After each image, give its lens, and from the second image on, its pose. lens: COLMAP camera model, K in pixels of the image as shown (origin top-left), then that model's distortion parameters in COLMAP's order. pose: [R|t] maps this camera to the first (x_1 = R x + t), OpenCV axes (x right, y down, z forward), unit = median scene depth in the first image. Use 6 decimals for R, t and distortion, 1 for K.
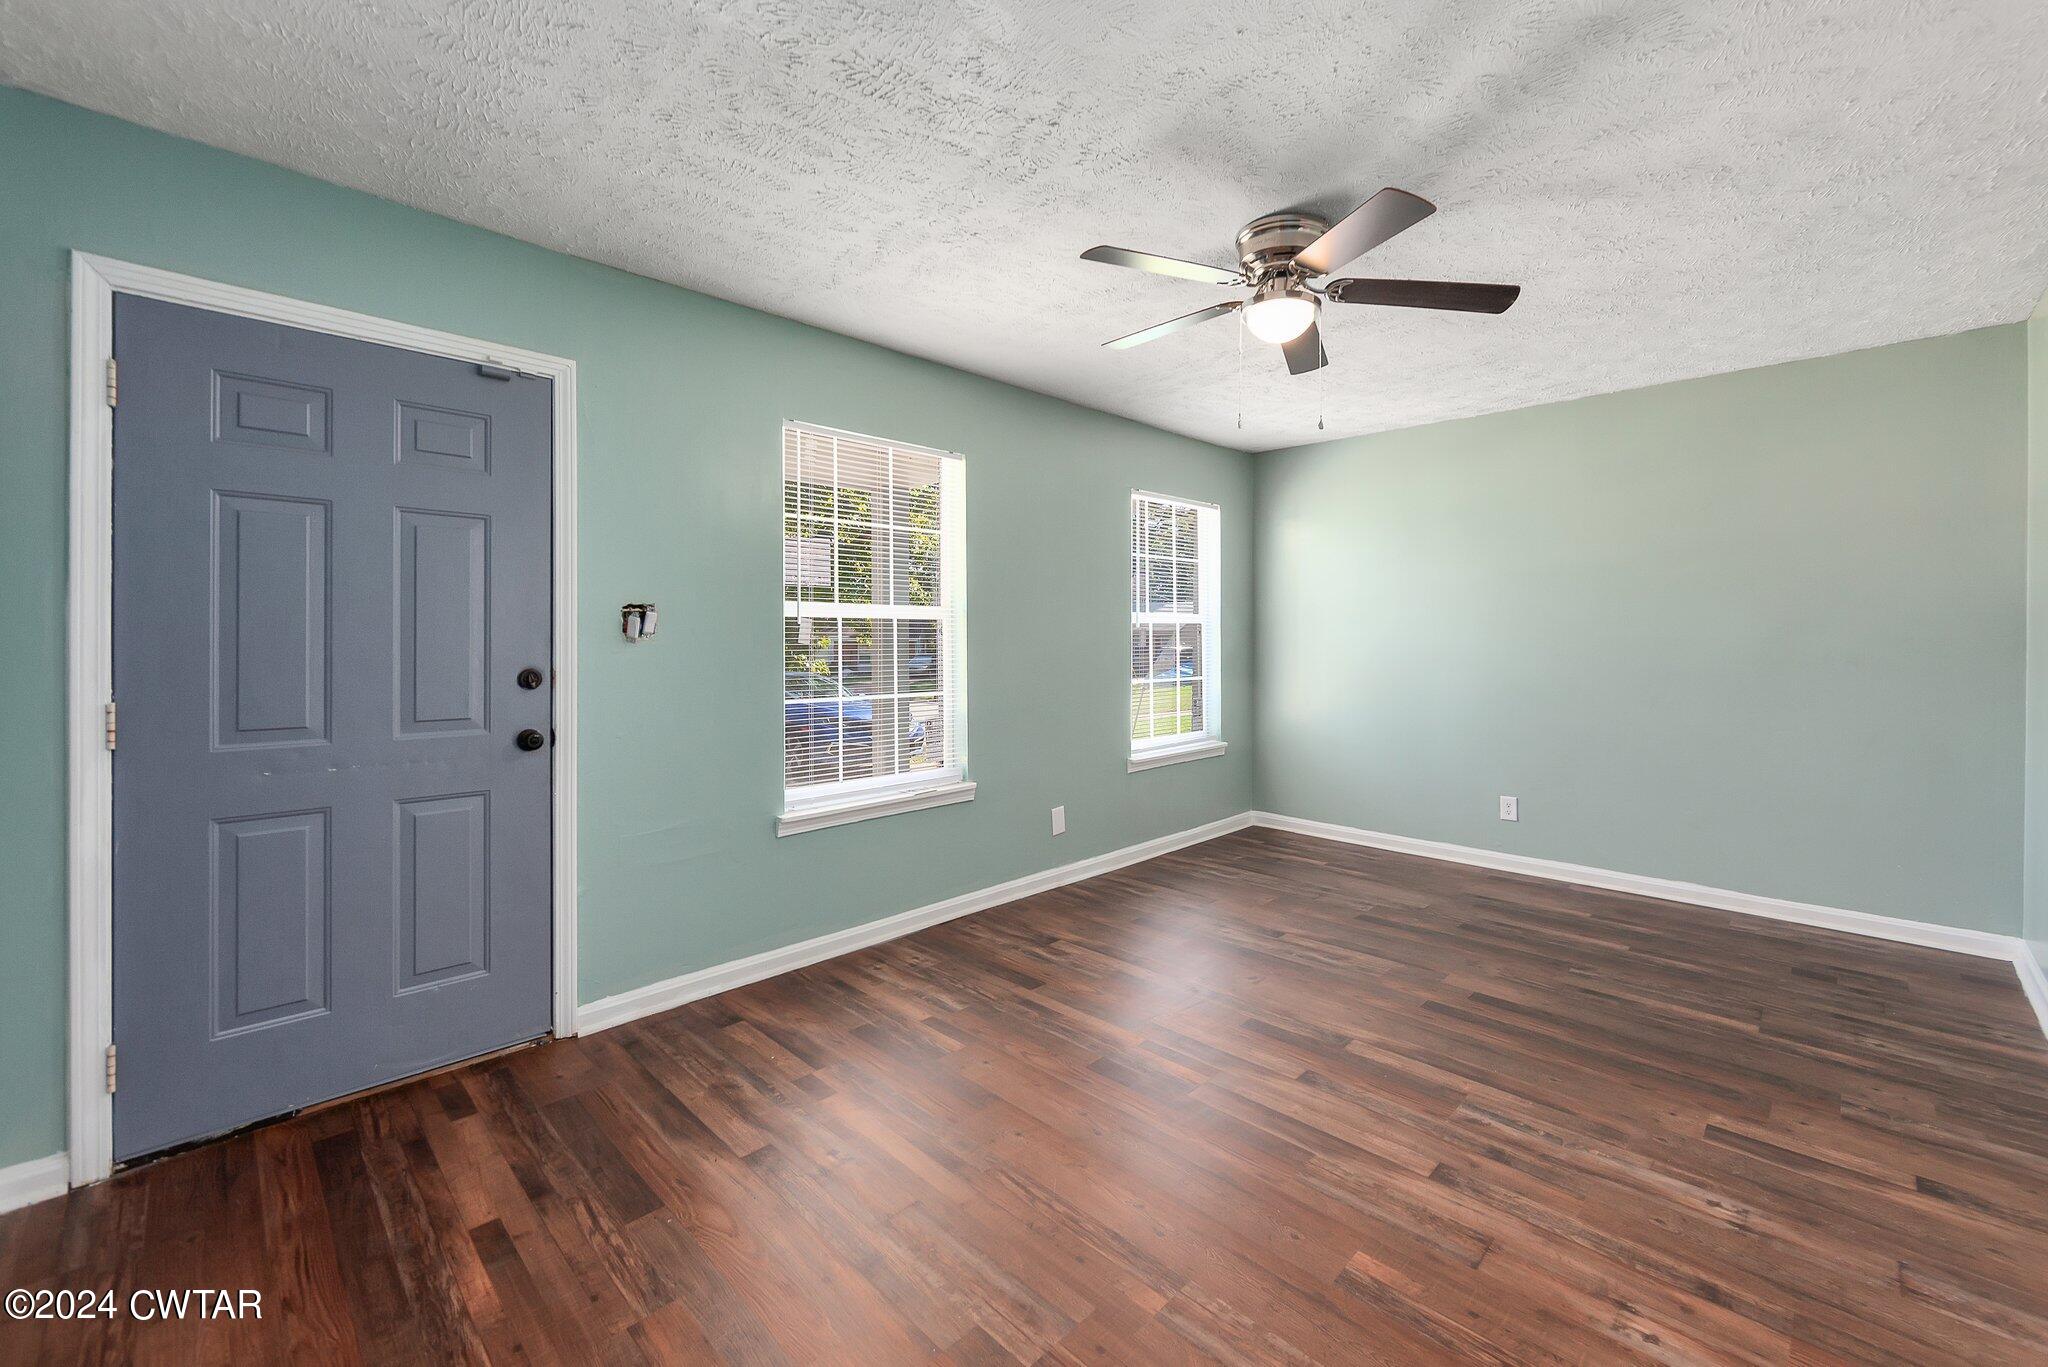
lens RADIAL K [[846.6, 0, 1030.2], [0, 846.6, 641.3], [0, 0, 1]] dist [-0.000062, 0.000196]
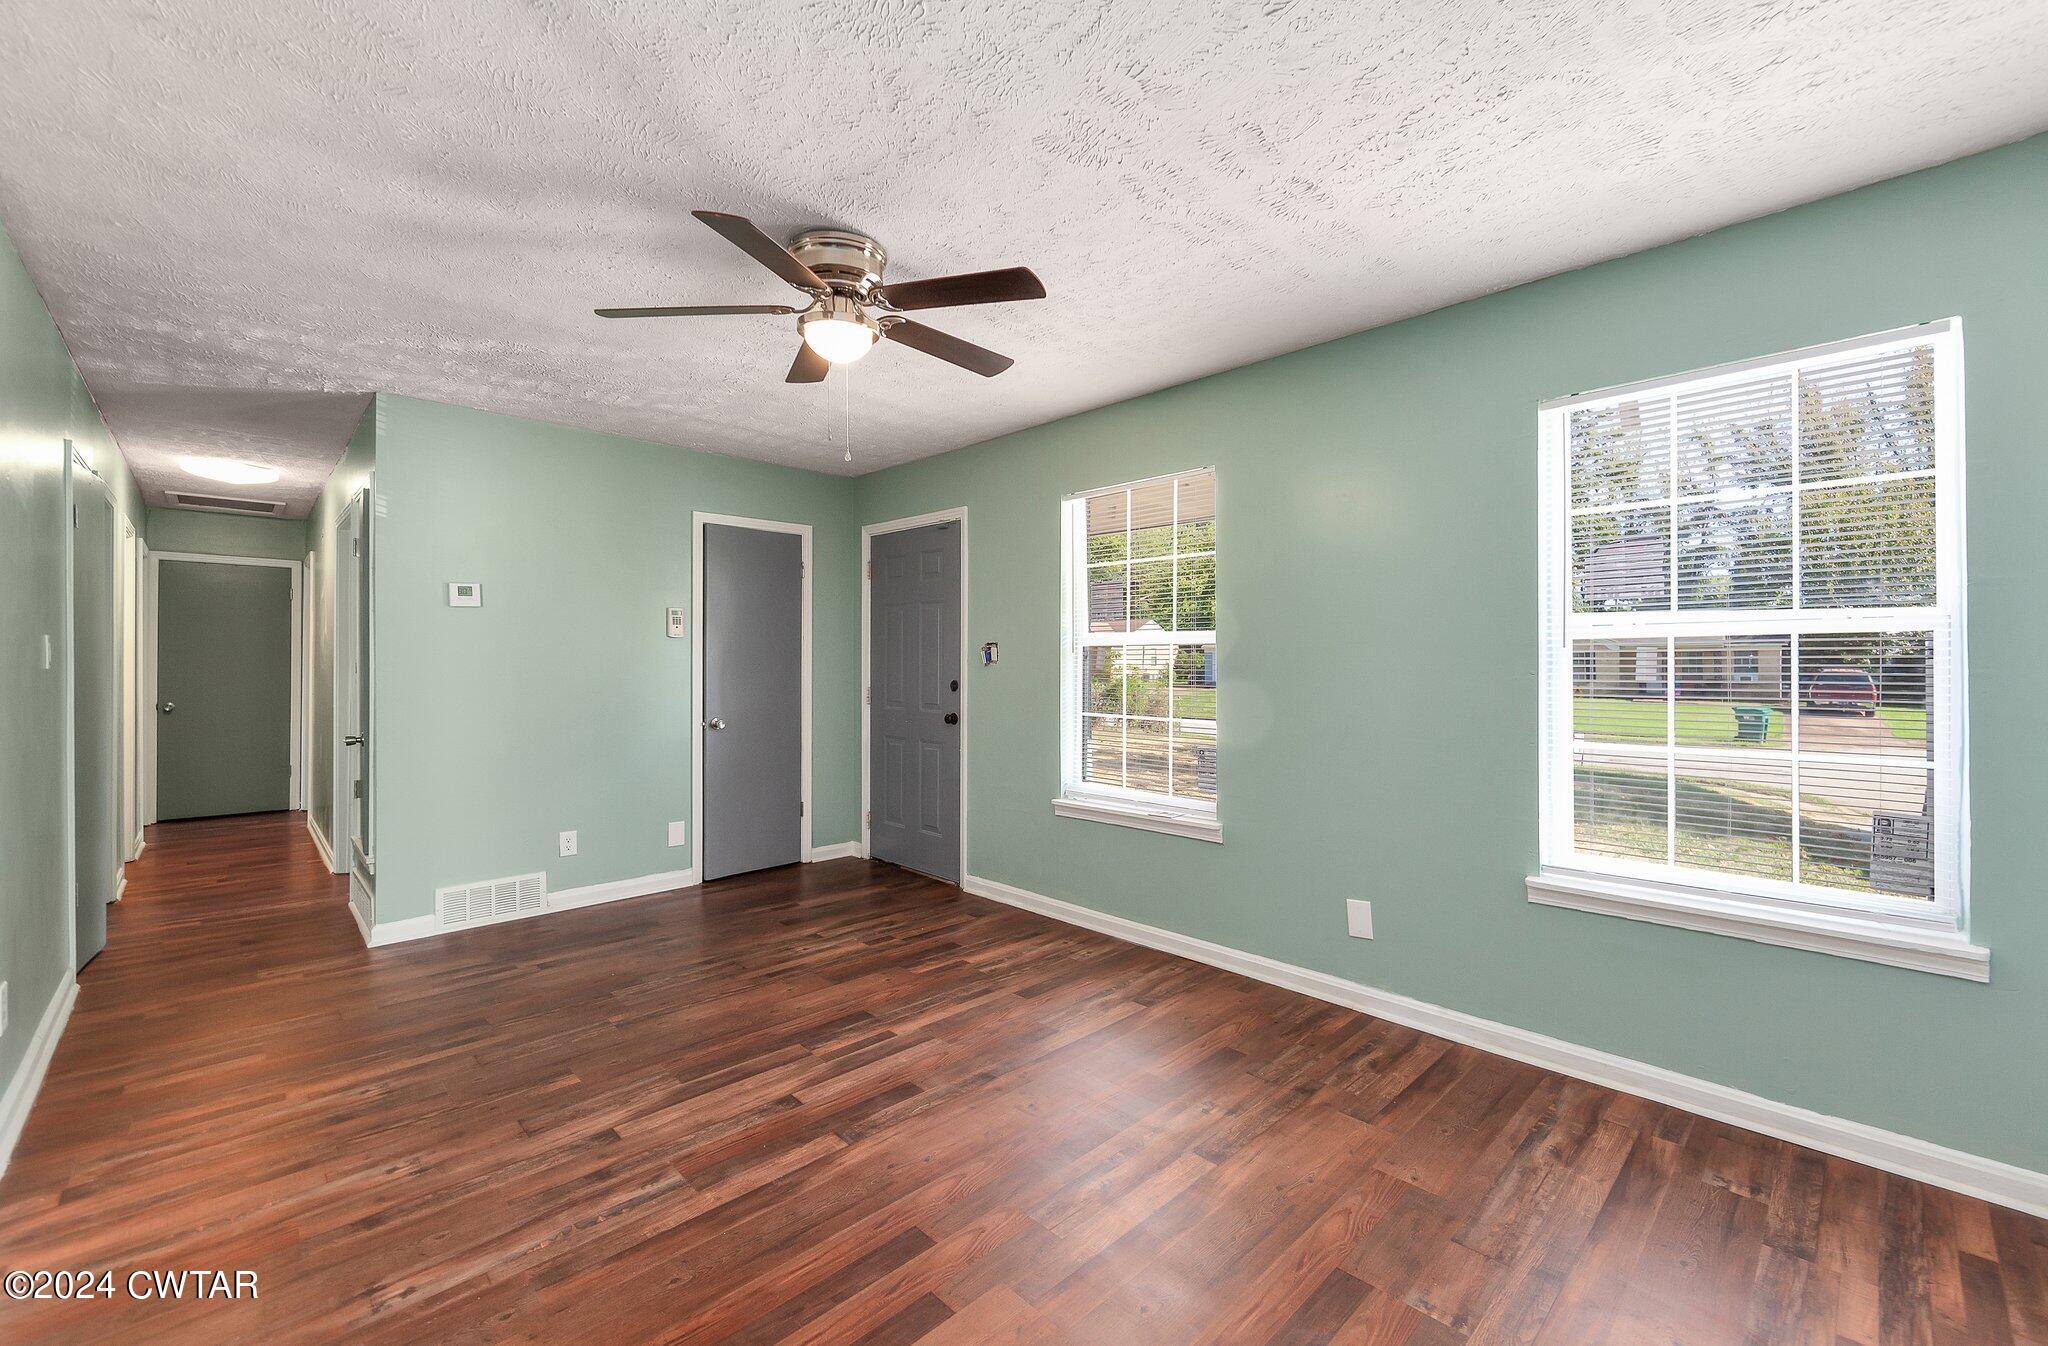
lens RADIAL K [[814.1, 0, 1031.2], [0, 814.1, 660.0], [0, 0, 1]] dist [-0.002050, -0.000205]
pose [[-0.012197, -0.006165, -0.999907, 1.437093], [-0.004671, 0.999970, -0.006109, -0.003658], [0.999915, 0.004596, -0.012225, 1.440178]]
